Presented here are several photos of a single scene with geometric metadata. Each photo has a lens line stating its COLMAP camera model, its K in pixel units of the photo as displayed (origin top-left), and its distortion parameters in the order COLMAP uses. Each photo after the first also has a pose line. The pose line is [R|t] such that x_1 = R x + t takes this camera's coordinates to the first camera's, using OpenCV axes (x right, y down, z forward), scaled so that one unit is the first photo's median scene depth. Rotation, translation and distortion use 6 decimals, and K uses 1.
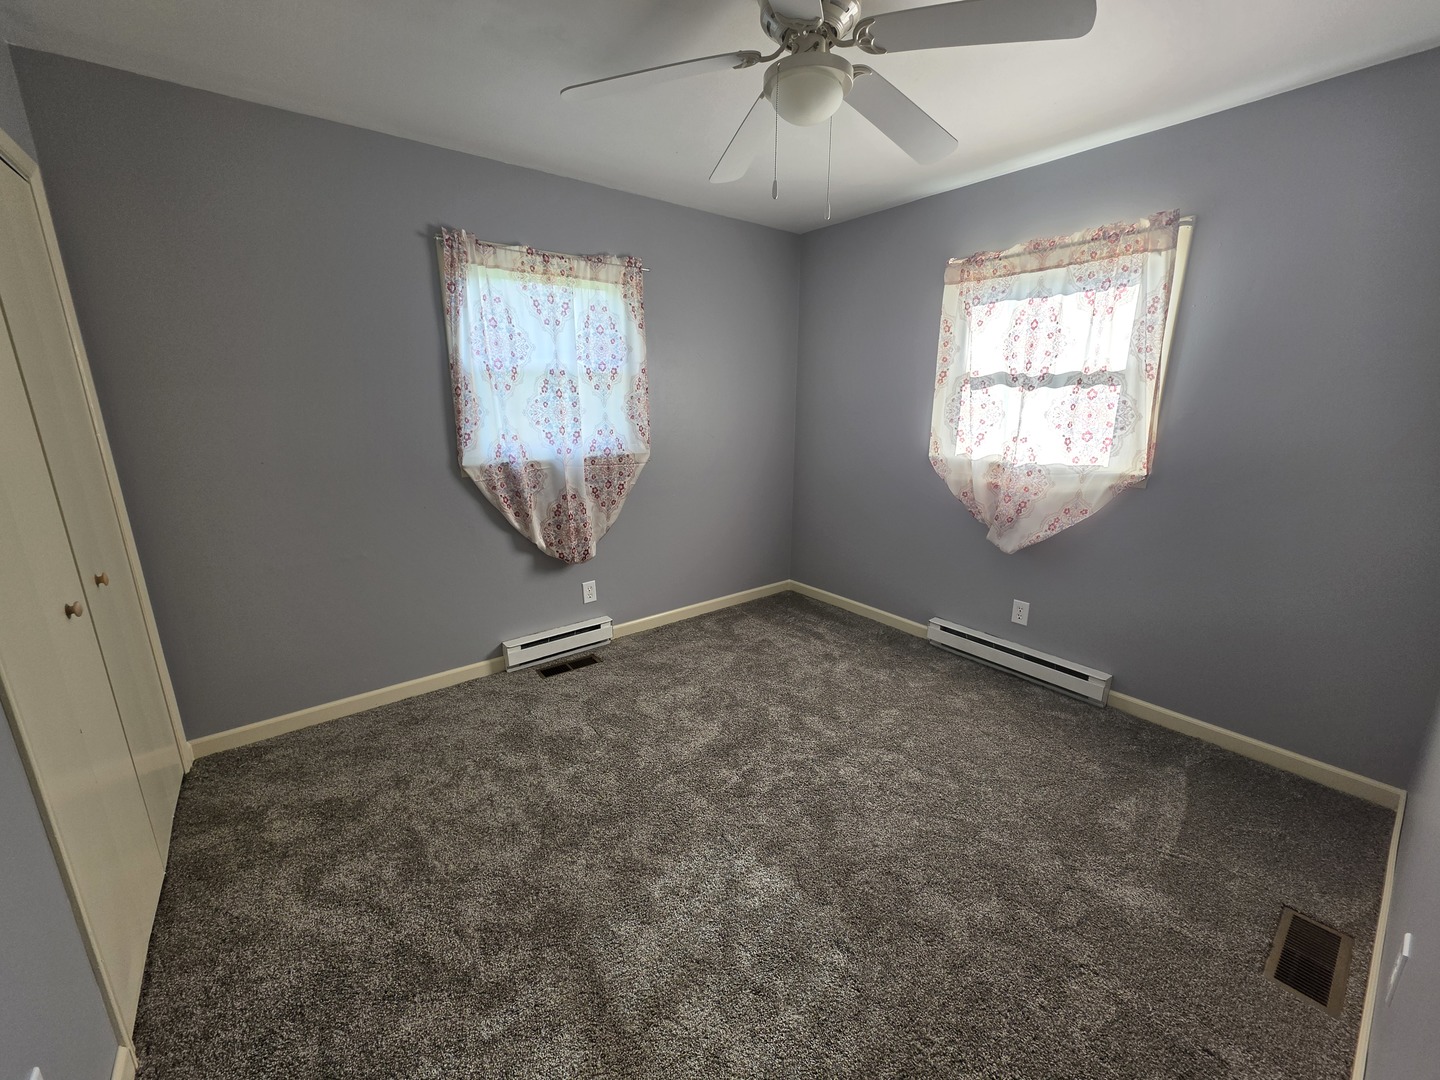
lens RADIAL K [[576.2, 0, 722.1], [0, 576.2, 539.5], [0, 0, 1]] dist [-0.002564, 0.000730]
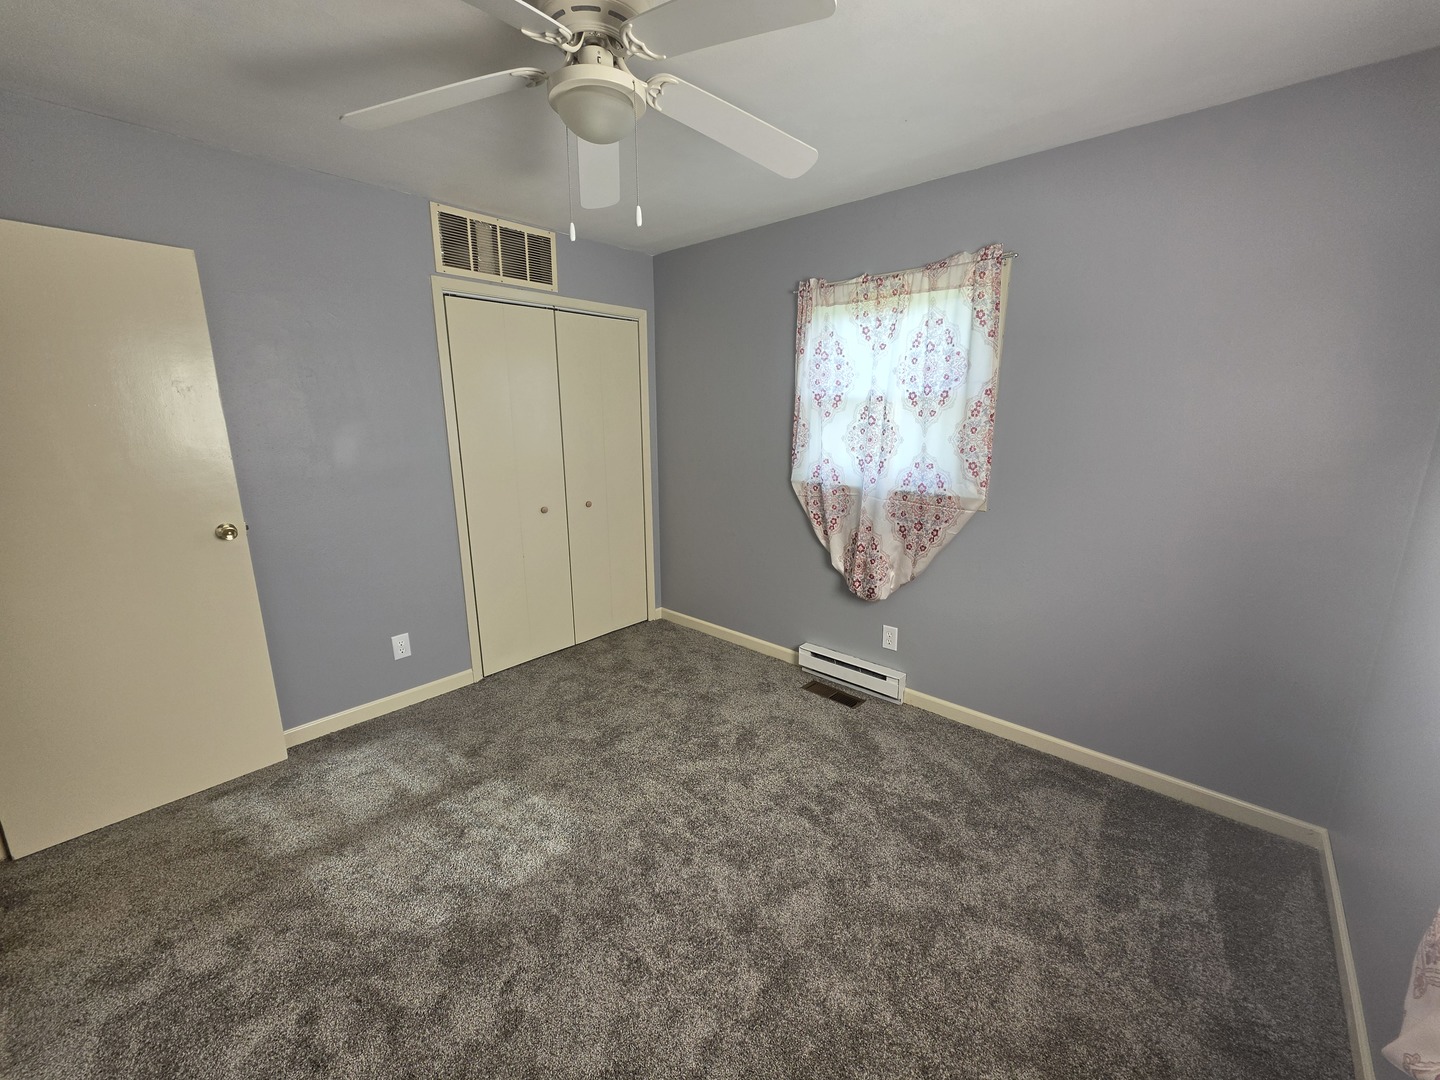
lens RADIAL K [[576.2, 0, 719.9], [0, 576.2, 538.7], [0, 0, 1]] dist [-0.002564, 0.000730]
pose [[0.157864, 0.214558, -0.963869, 0.626024], [-0.237820, 0.955638, 0.173775, -0.167336], [0.958395, 0.201795, 0.201887, 0.587704]]
